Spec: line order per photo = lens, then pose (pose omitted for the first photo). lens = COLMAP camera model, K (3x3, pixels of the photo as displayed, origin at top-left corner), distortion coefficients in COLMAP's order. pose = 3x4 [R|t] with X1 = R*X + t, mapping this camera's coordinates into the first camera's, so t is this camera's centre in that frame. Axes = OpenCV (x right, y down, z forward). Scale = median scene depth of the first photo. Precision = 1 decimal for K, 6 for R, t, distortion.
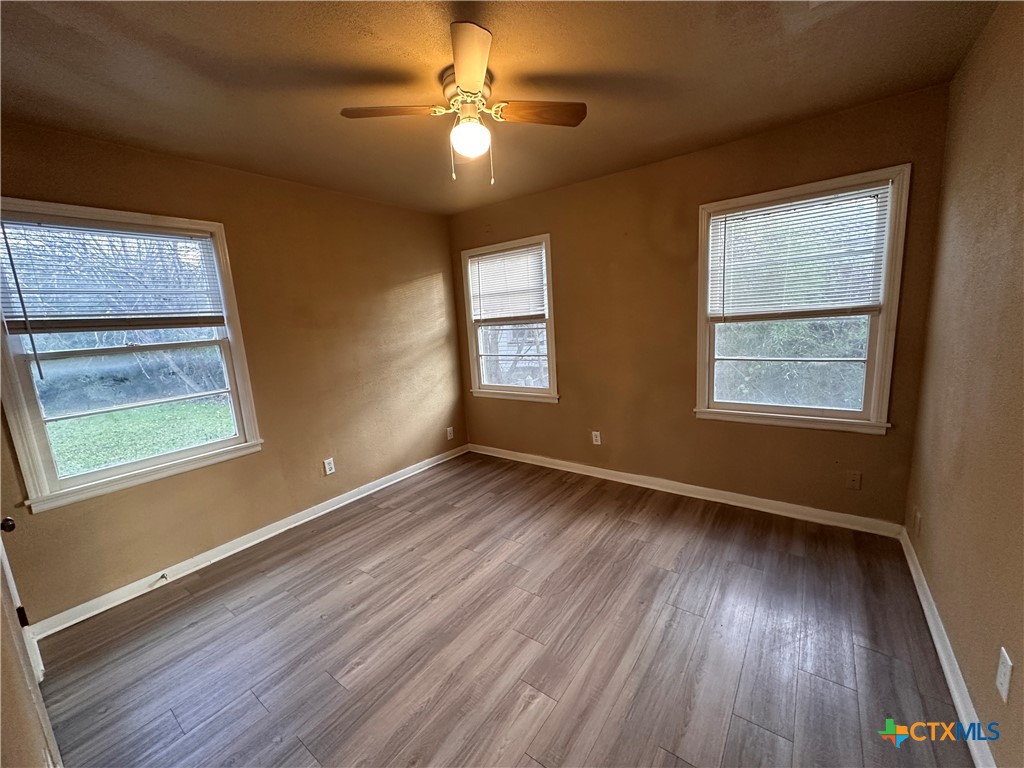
lens RADIAL K [[410.2, 0, 512.0], [0, 410.2, 384.0], [0, 0, 1]] dist [-0.001833, -0.000131]
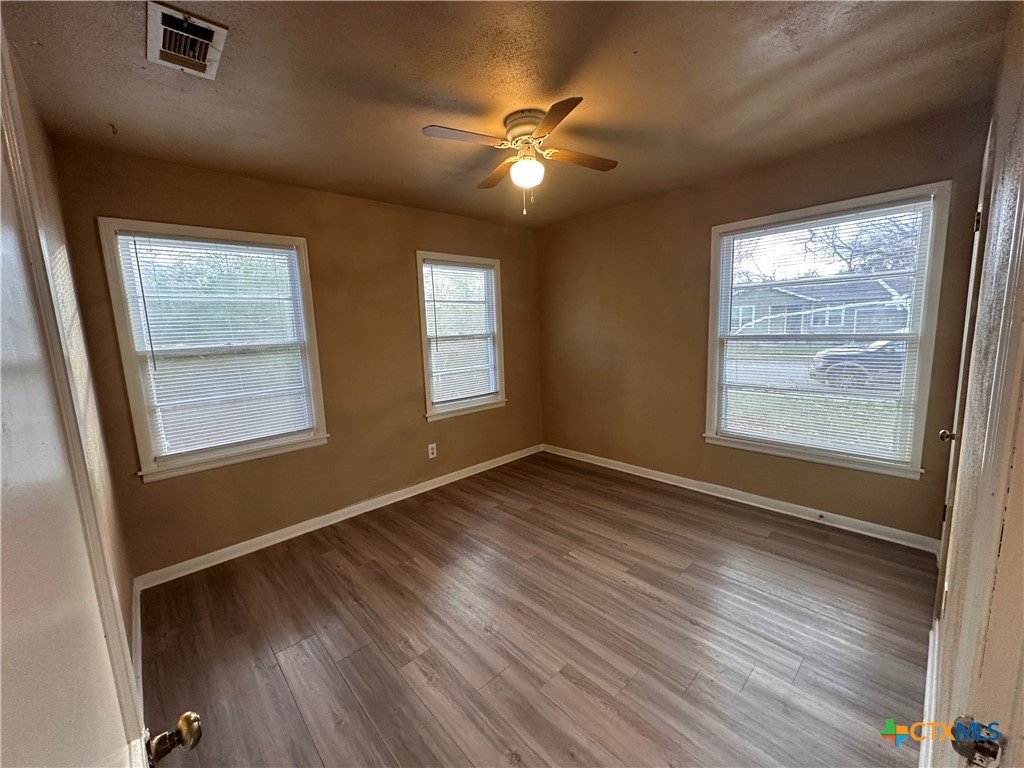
lens RADIAL K [[410.2, 0, 512.0], [0, 410.2, 384.0], [0, 0, 1]] dist [-0.001833, -0.000131]
pose [[0.162828, -0.082017, 0.983240, -0.746138], [0.190608, 0.980381, 0.050213, -0.045687], [-0.968068, 0.179238, 0.175266, 0.575018]]
